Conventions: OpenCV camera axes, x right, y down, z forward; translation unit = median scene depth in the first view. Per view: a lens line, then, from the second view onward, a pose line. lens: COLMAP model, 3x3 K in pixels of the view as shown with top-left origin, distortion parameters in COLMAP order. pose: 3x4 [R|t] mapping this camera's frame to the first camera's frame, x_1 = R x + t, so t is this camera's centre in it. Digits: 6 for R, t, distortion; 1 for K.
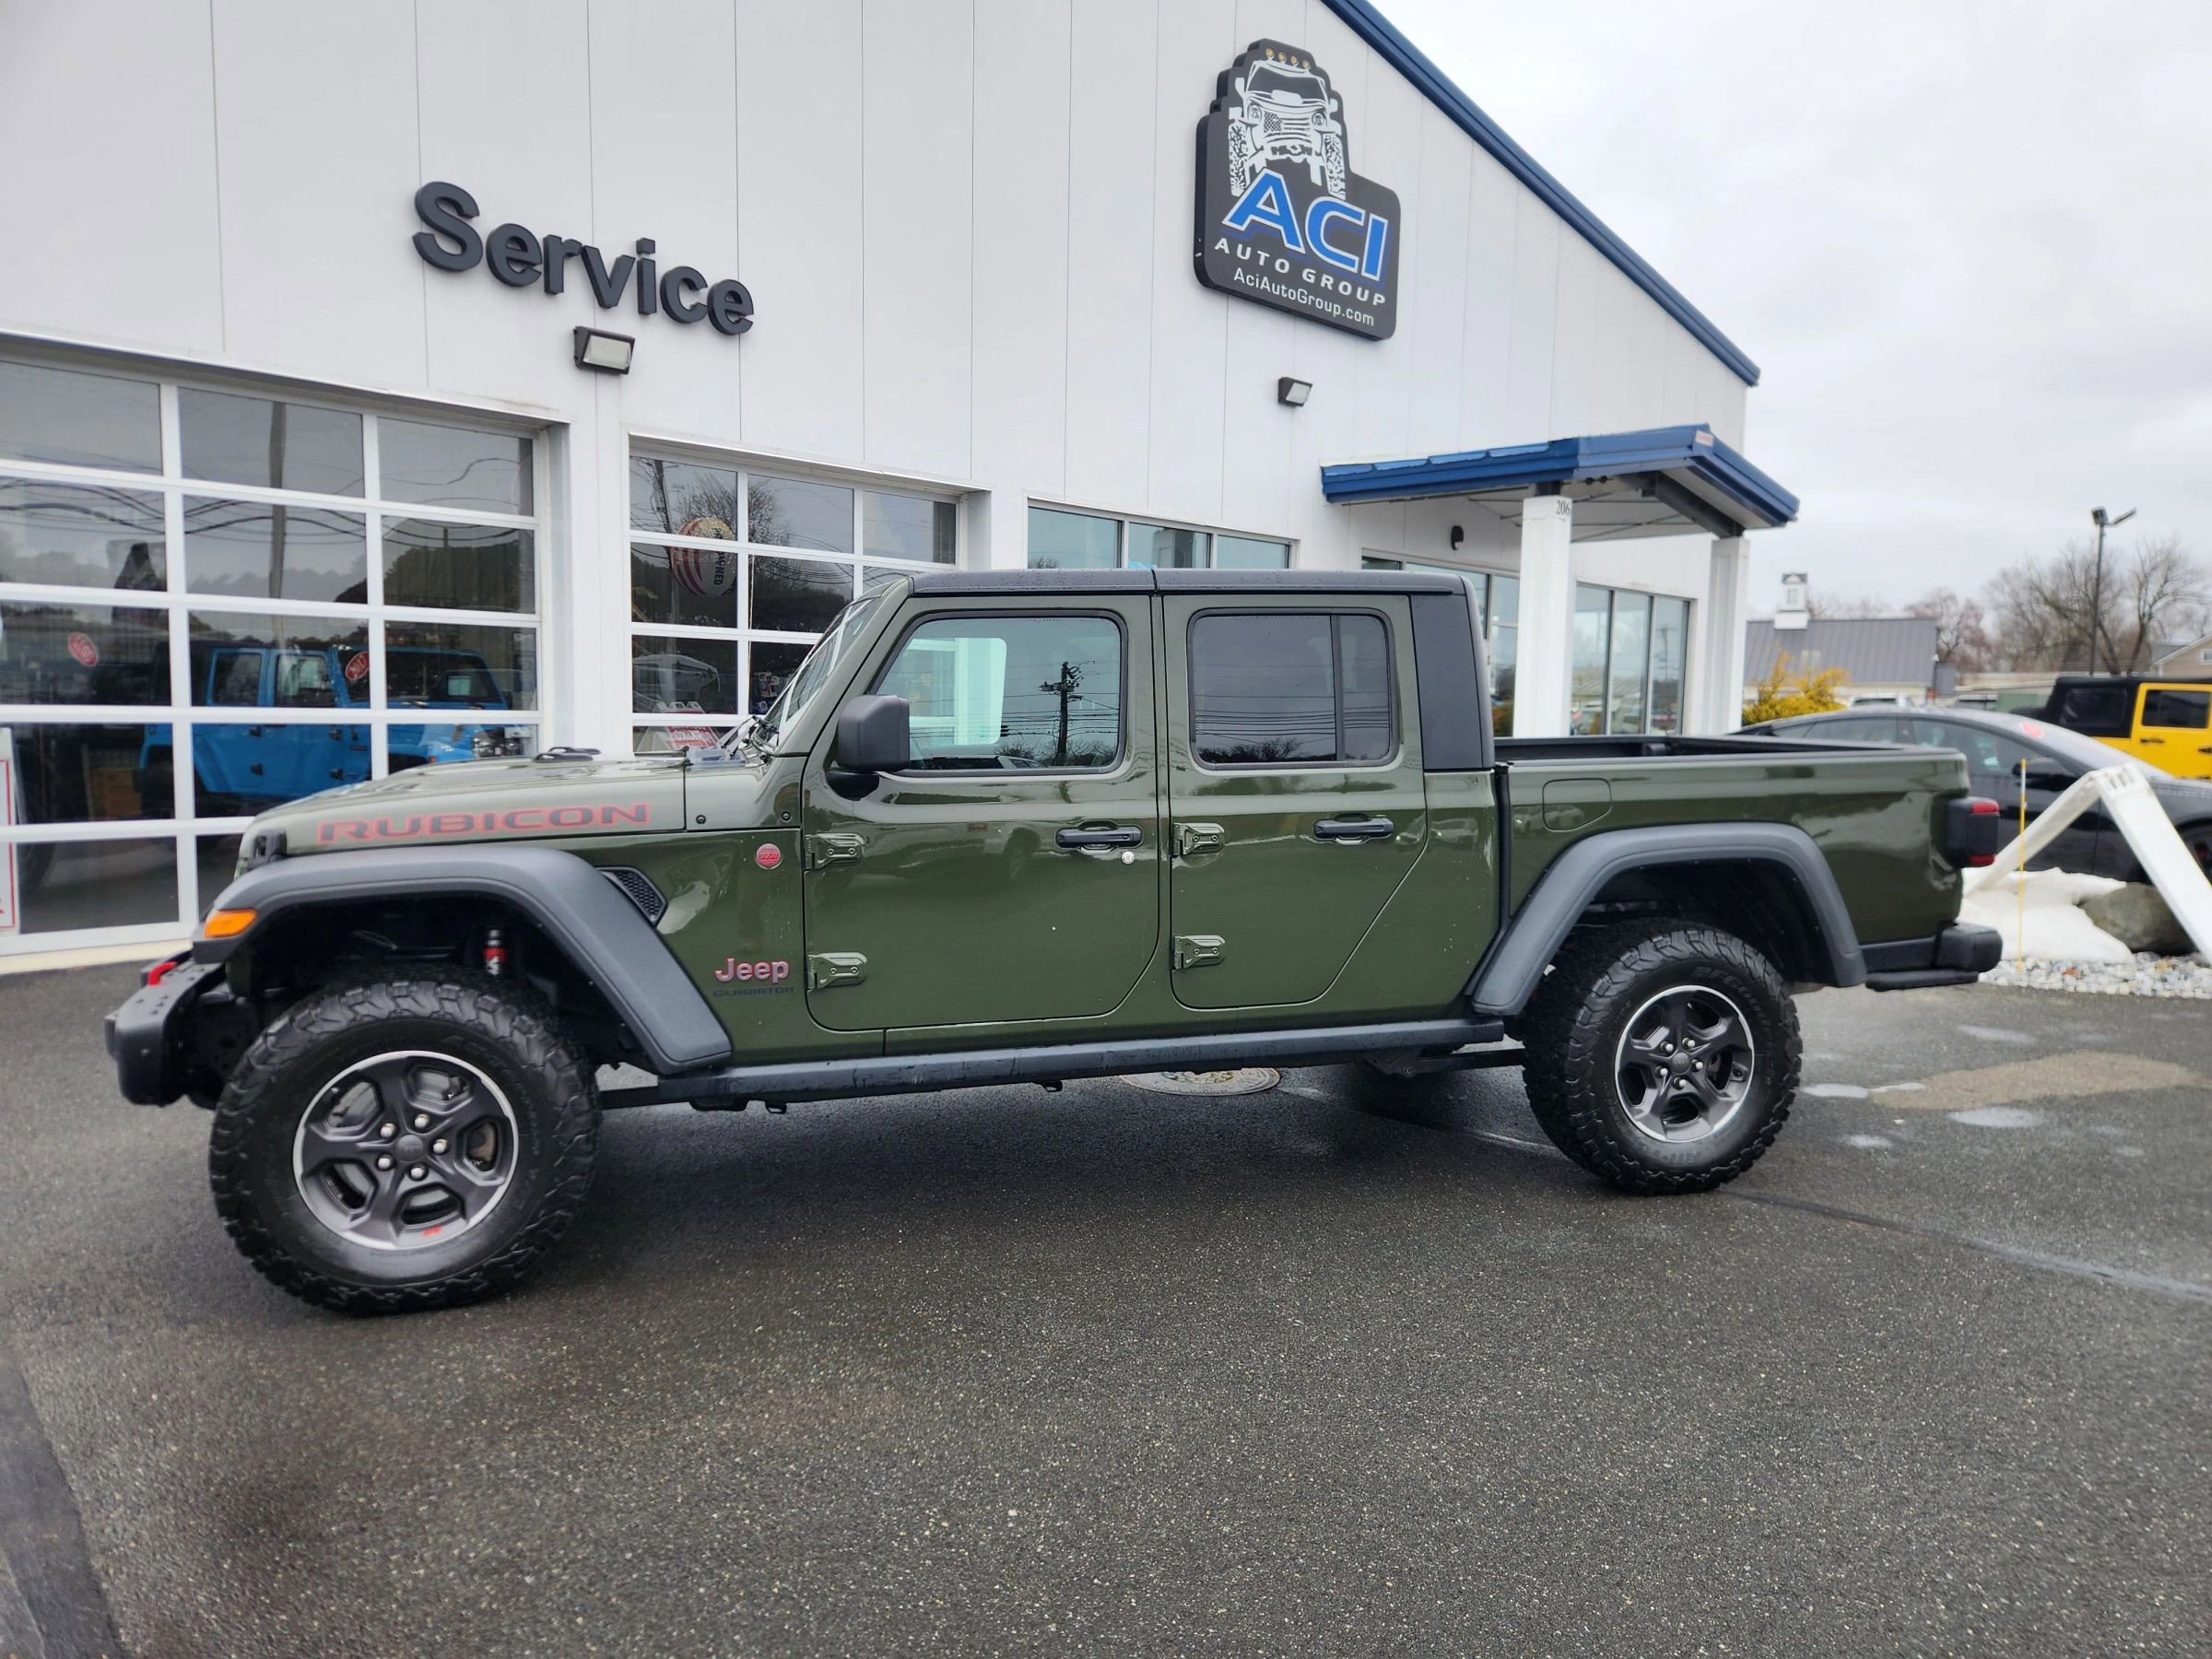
lens RADIAL K [[1489.1, 0, 1078.9], [0, 1489.1, 828.7], [0, 0, 1]] dist [0.069029, -0.054823]
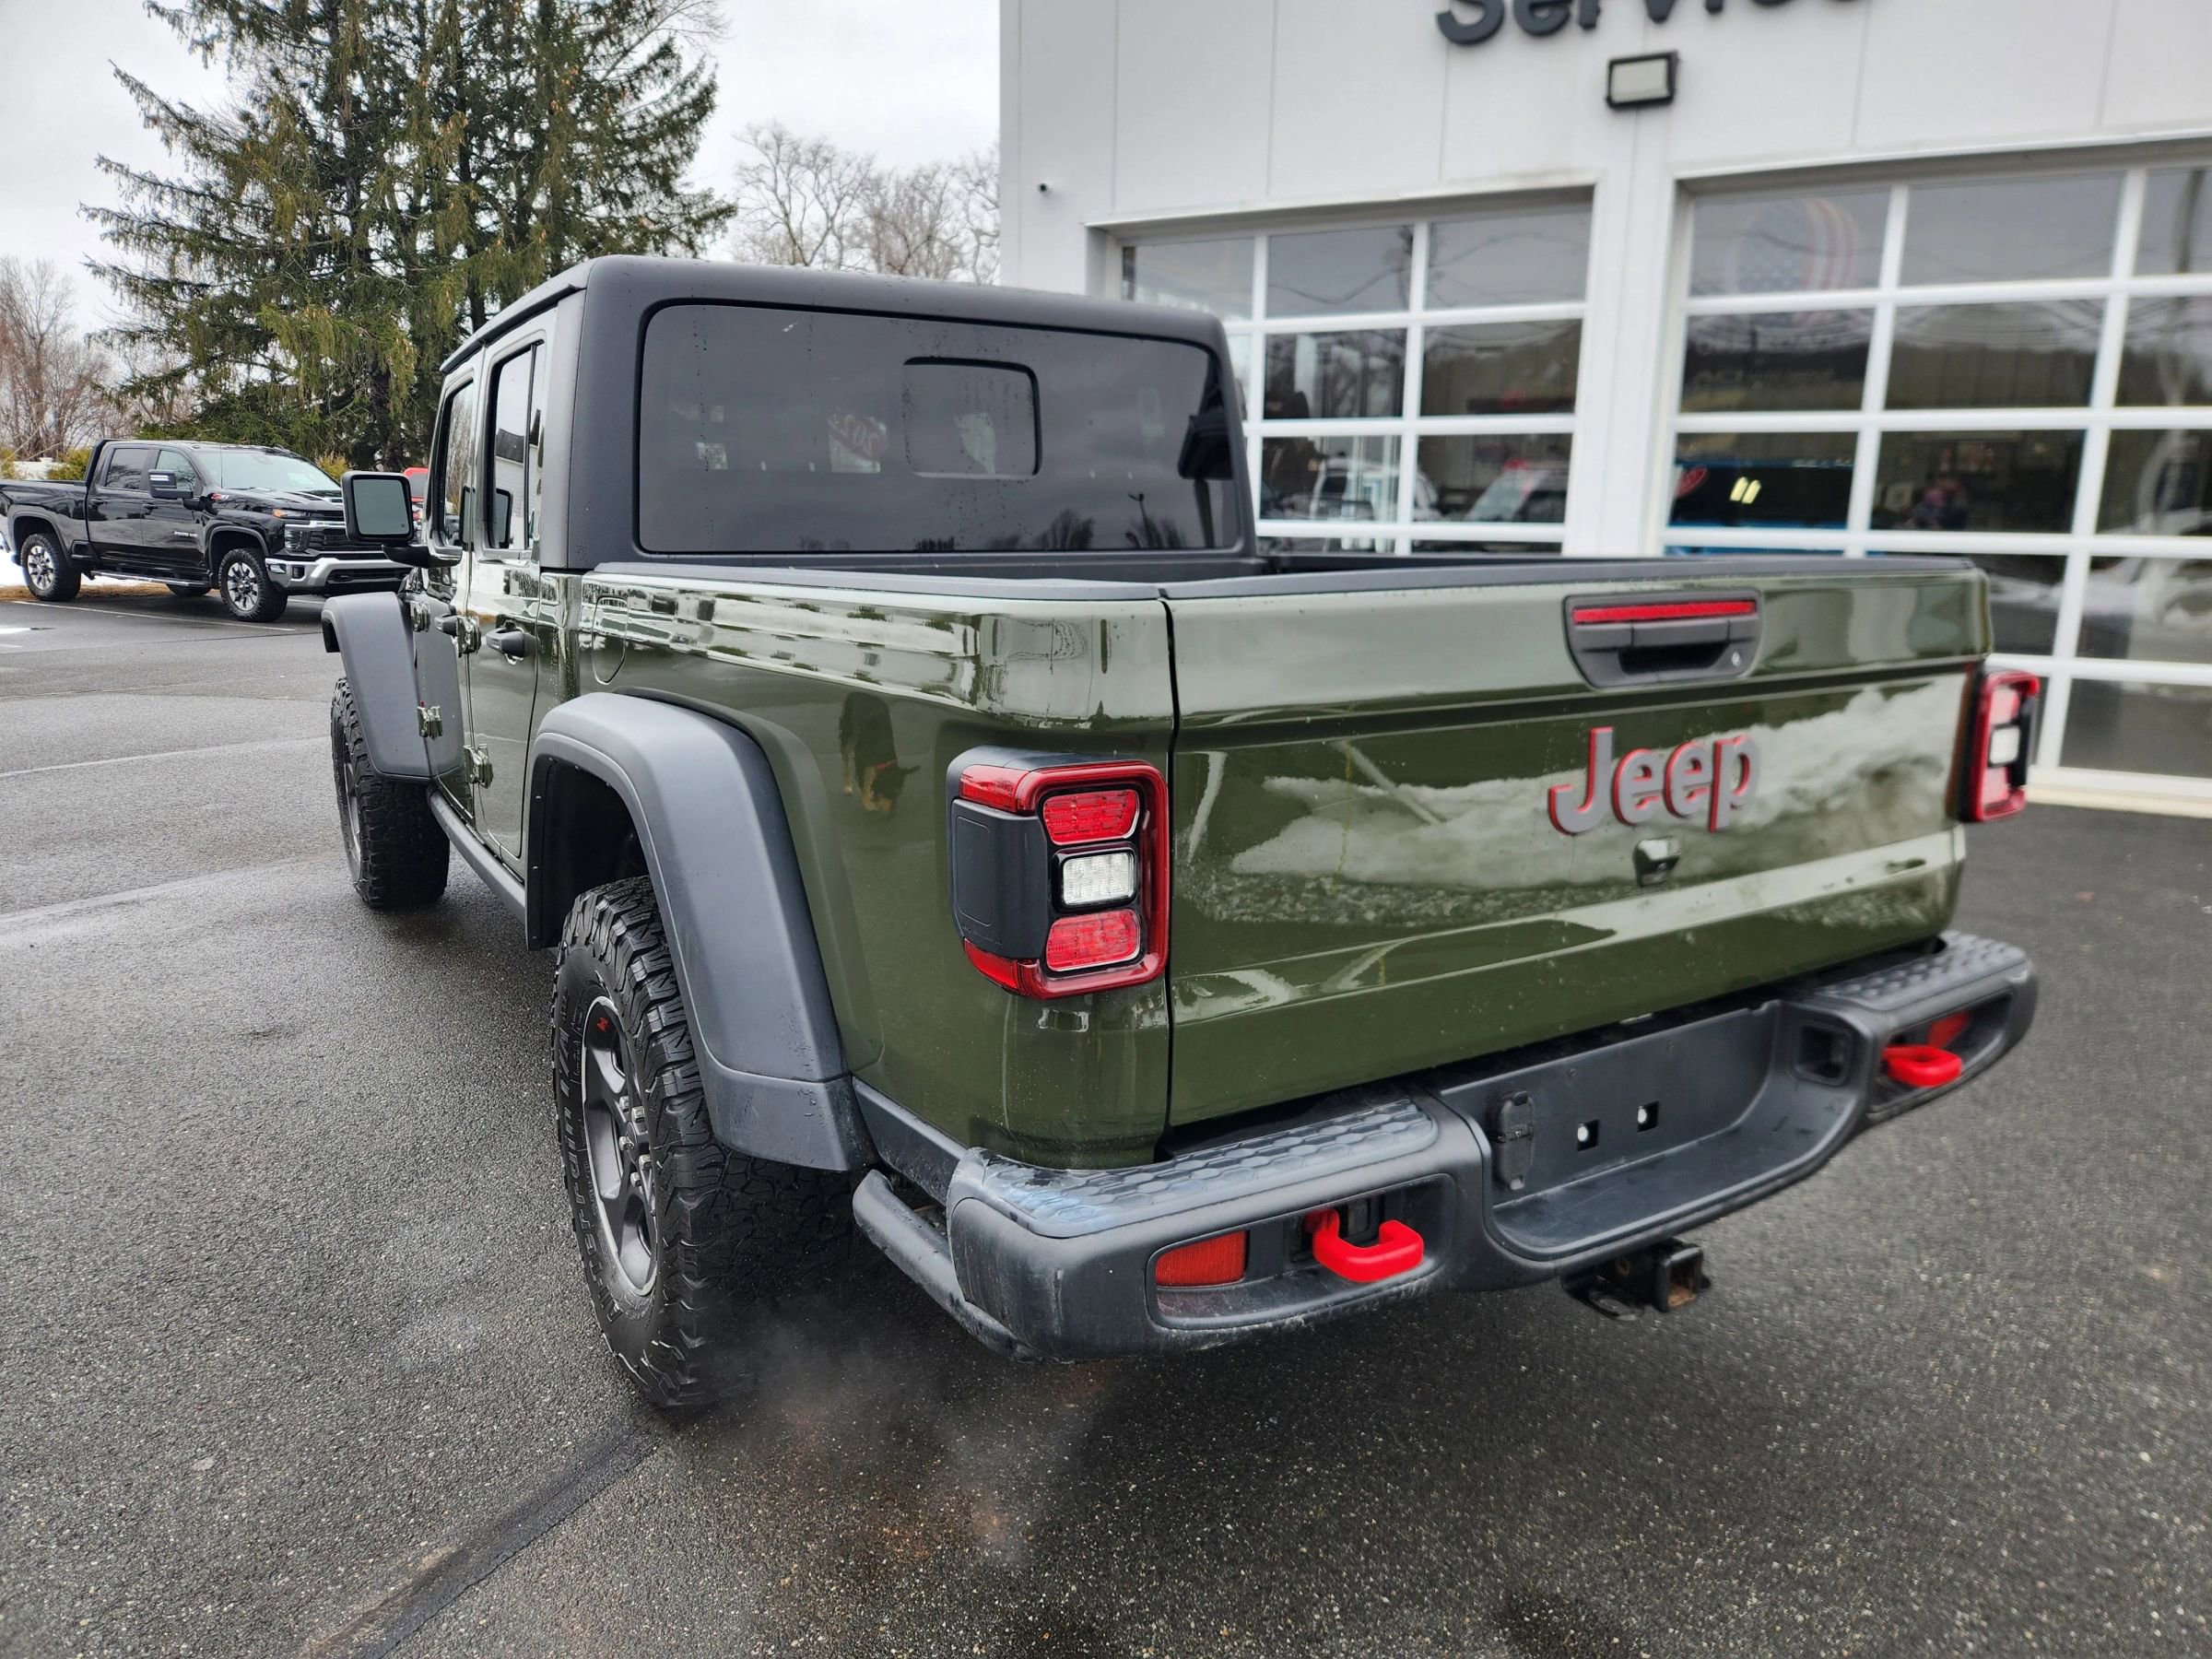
lens RADIAL K [[1489.1, 0, 1104.6], [0, 1489.1, 817.3], [0, 0, 1]] dist [0.069029, -0.054823]
pose [[0.269663, 0.189060, -0.944213, 0.926068], [-0.092441, 0.981091, 0.170043, -0.066625], [0.958508, 0.041429, 0.282041, 0.983254]]
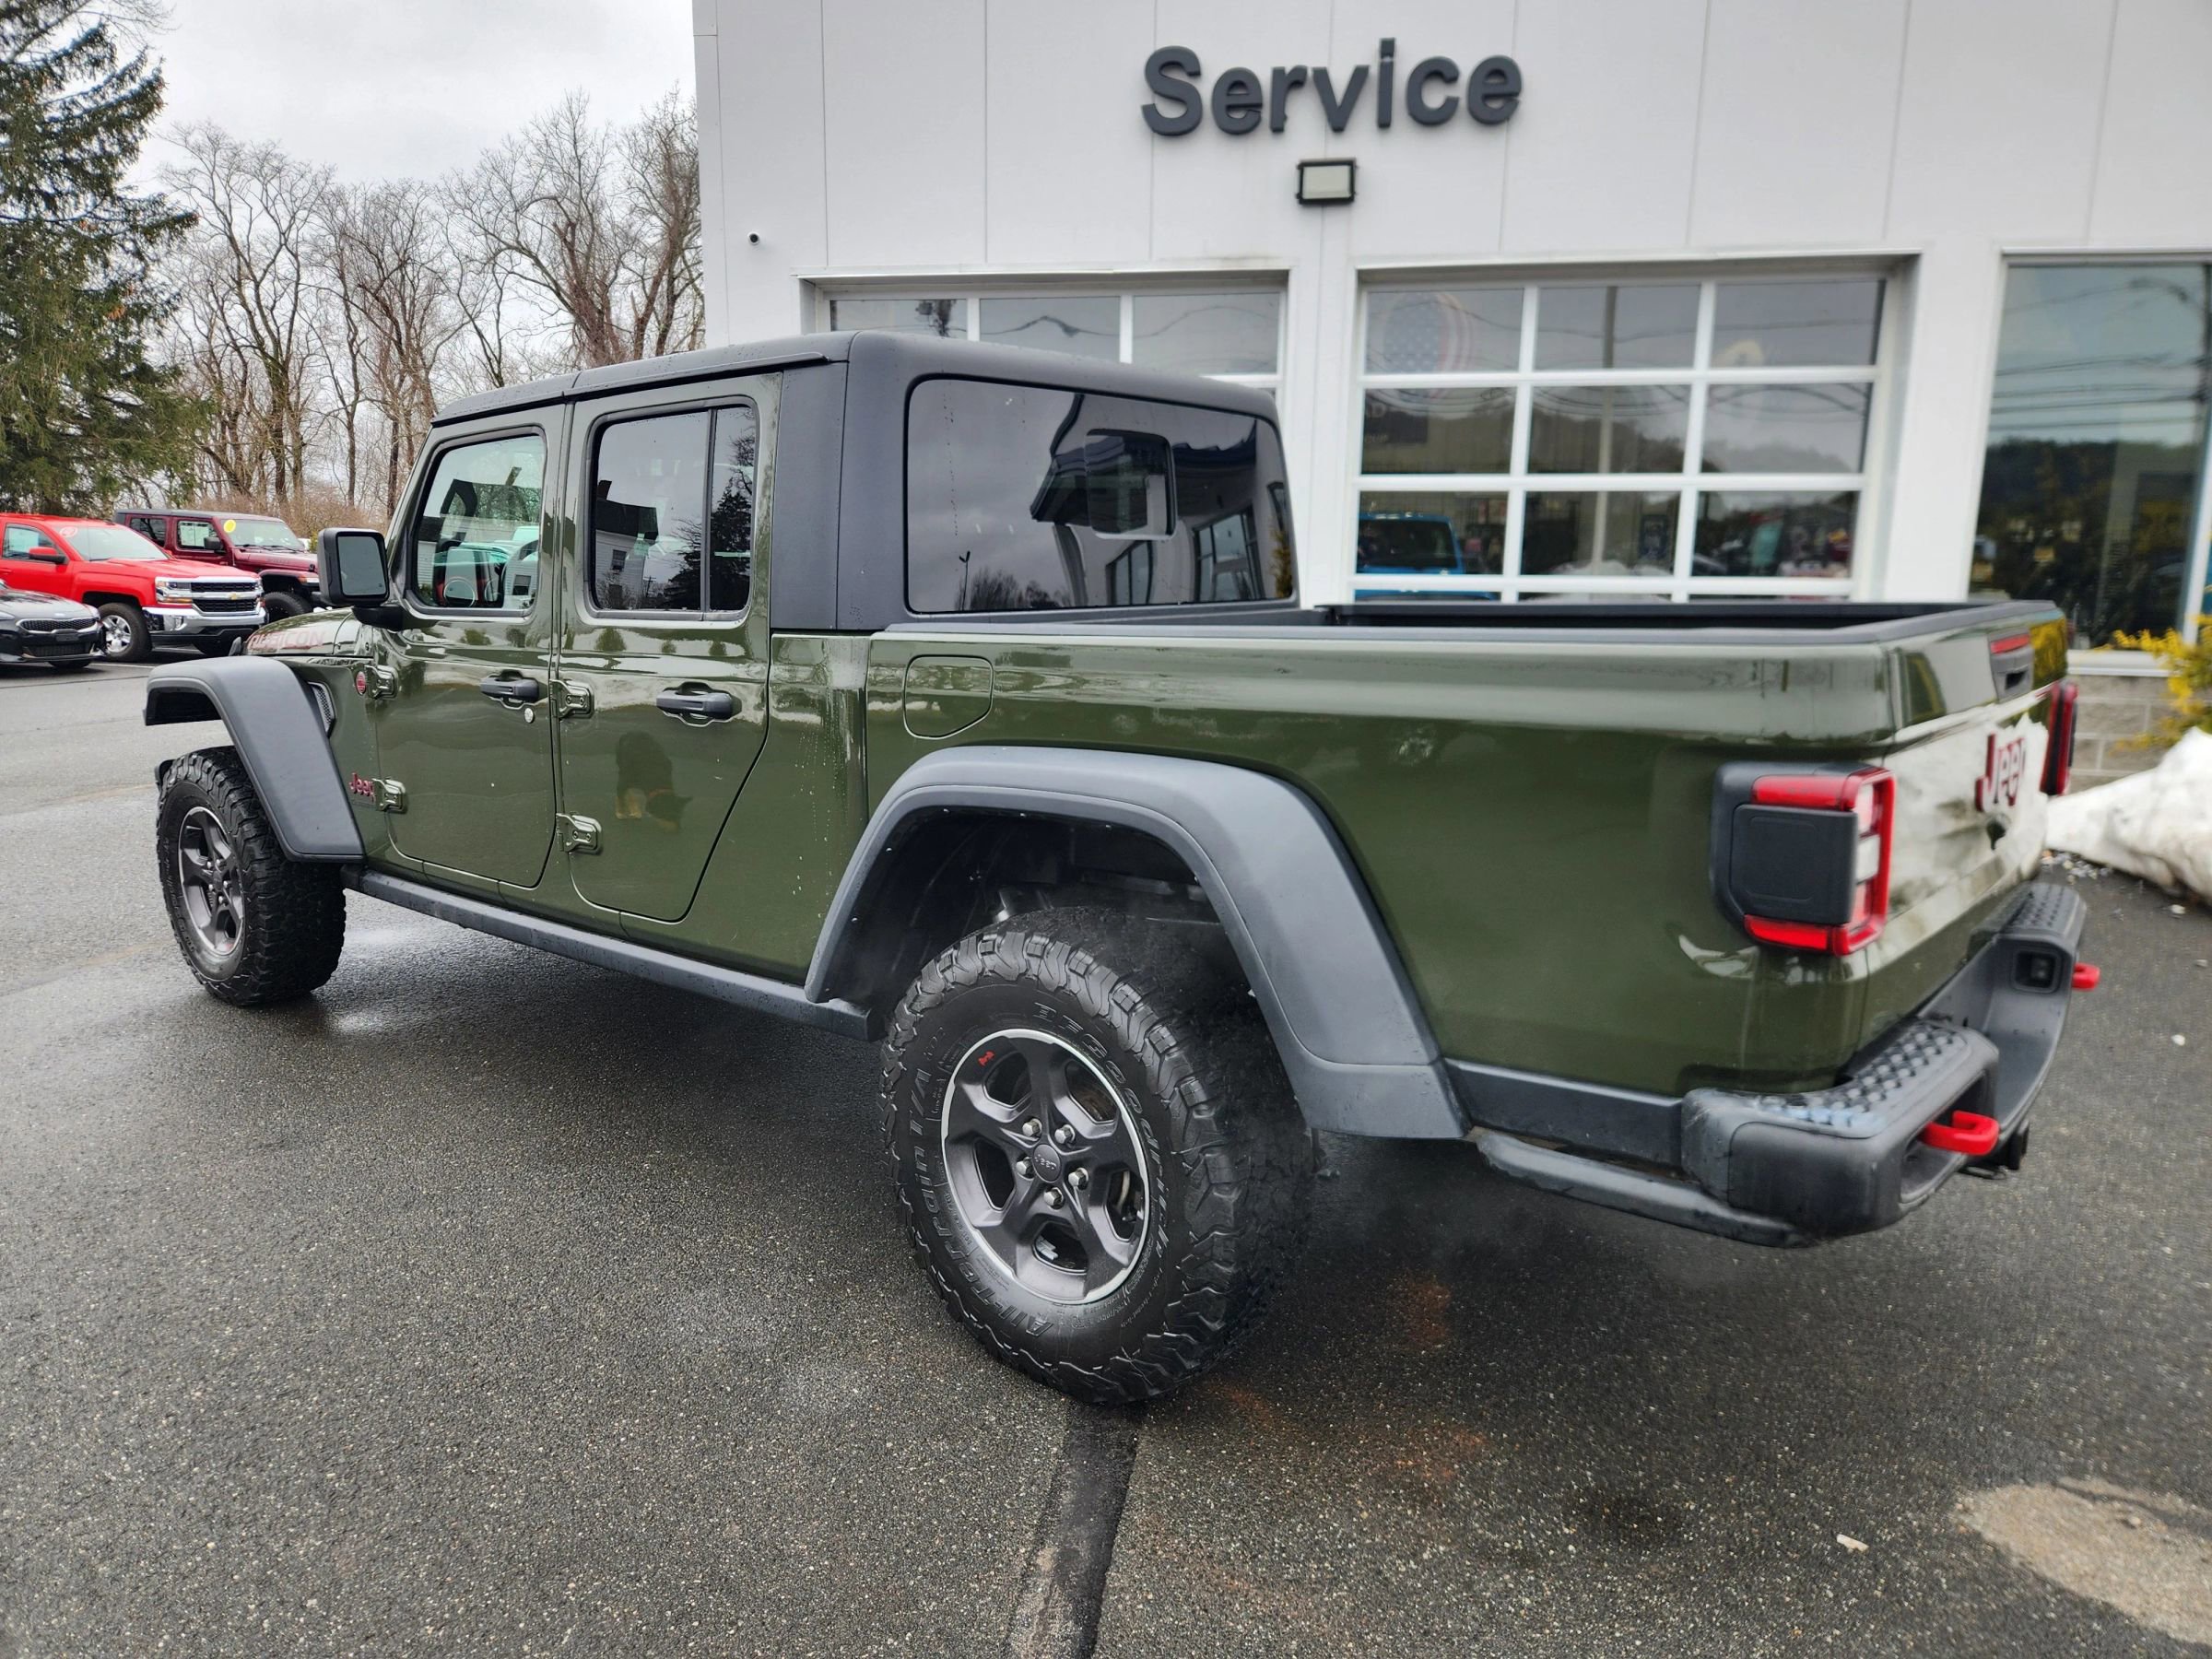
lens RADIAL K [[1489.1, 0, 1079.7], [0, 1489.1, 830.2], [0, 0, 1]] dist [0.069029, -0.054823]
pose [[0.549018, 0.146212, -0.822922, 0.856257], [-0.075381, 0.989230, 0.125469, -0.045121], [0.832404, -0.006852, 0.554127, 0.684555]]
